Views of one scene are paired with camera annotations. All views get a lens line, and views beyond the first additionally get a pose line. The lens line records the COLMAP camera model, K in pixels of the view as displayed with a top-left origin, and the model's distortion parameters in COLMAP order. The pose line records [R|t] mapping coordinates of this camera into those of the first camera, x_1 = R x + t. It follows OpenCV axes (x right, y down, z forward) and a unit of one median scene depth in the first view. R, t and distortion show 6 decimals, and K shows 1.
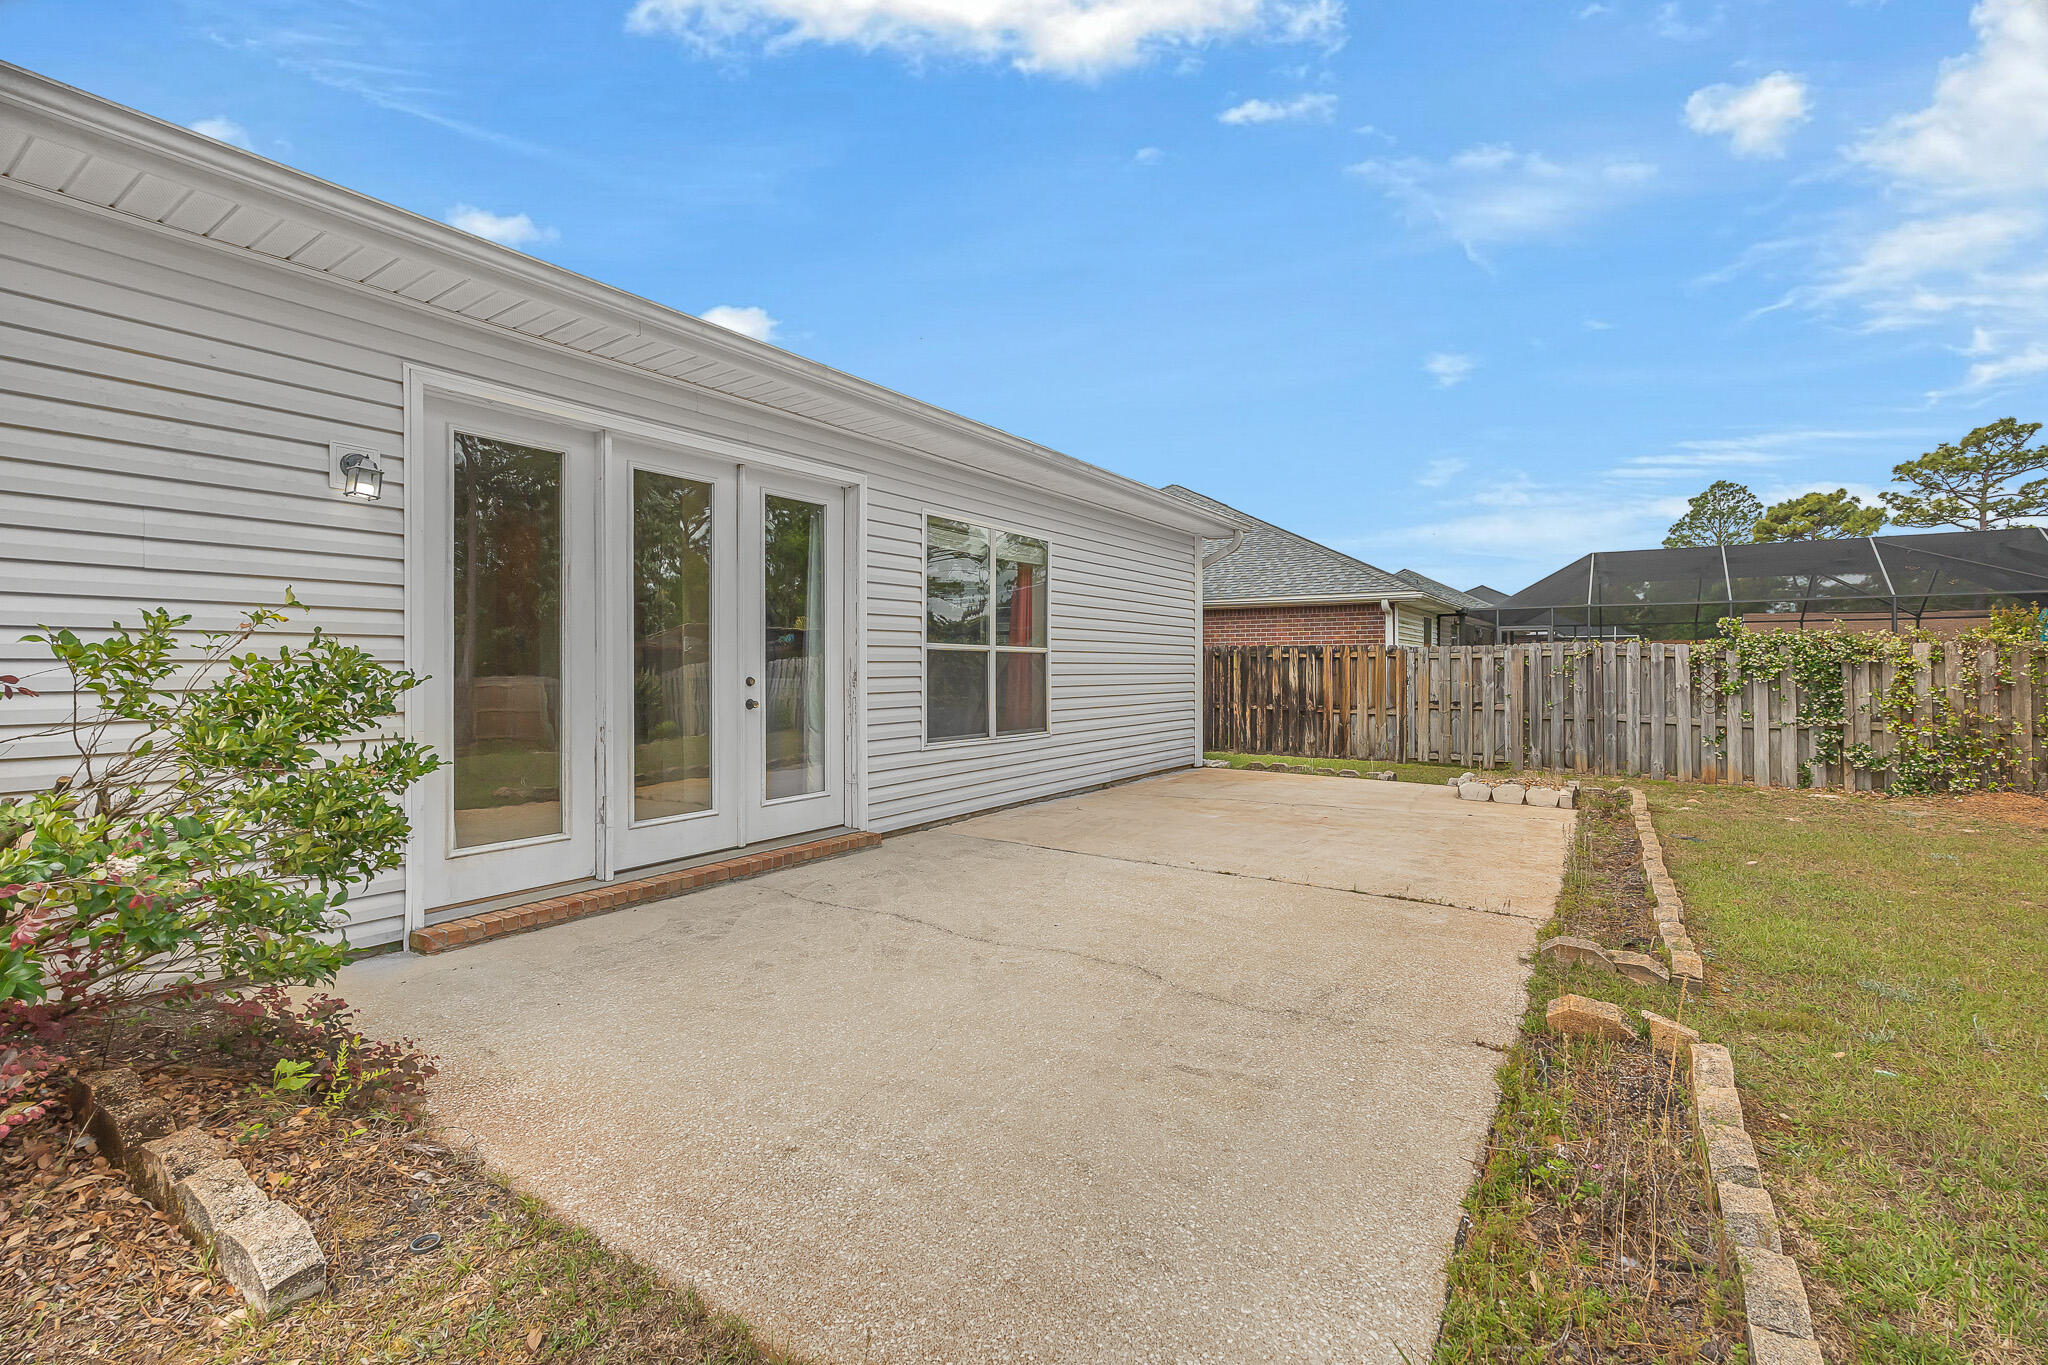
lens RADIAL K [[904.8, 0, 1024.5], [0, 904.8, 674.8], [0, 0, 1]] dist [-0.002801, -0.000336]
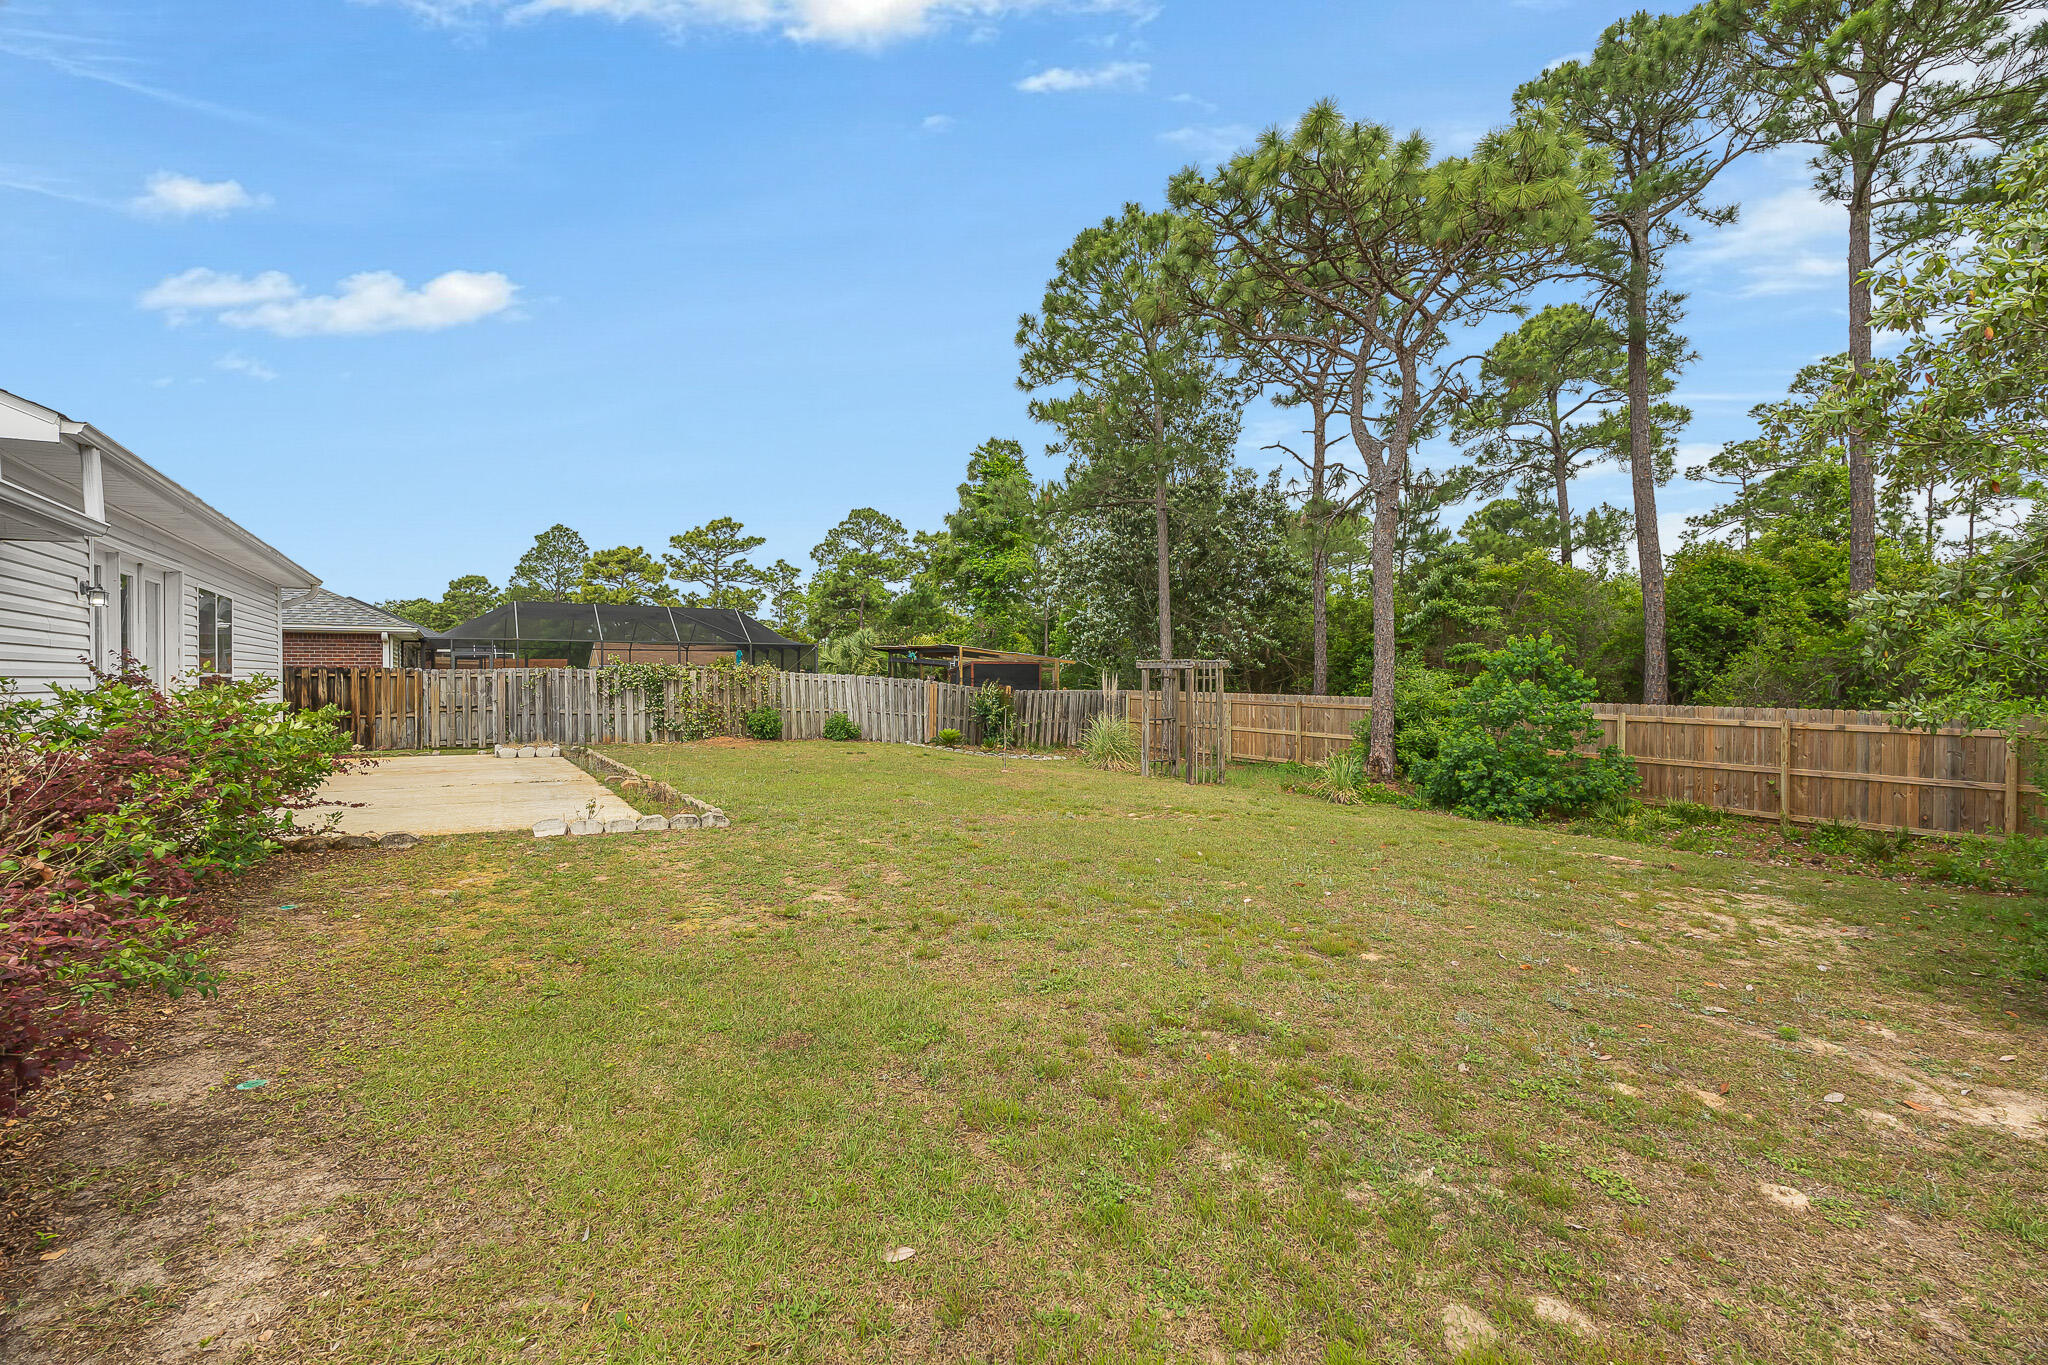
lens RADIAL K [[904.8, 0, 1024.5], [0, 904.8, 674.8], [0, 0, 1]] dist [-0.002801, -0.000336]
pose [[0.415481, -0.000101, 0.909602, -0.520409], [0.009946, 0.999941, -0.004432, -0.006370], [-0.909547, 0.010888, 0.415458, -0.501510]]
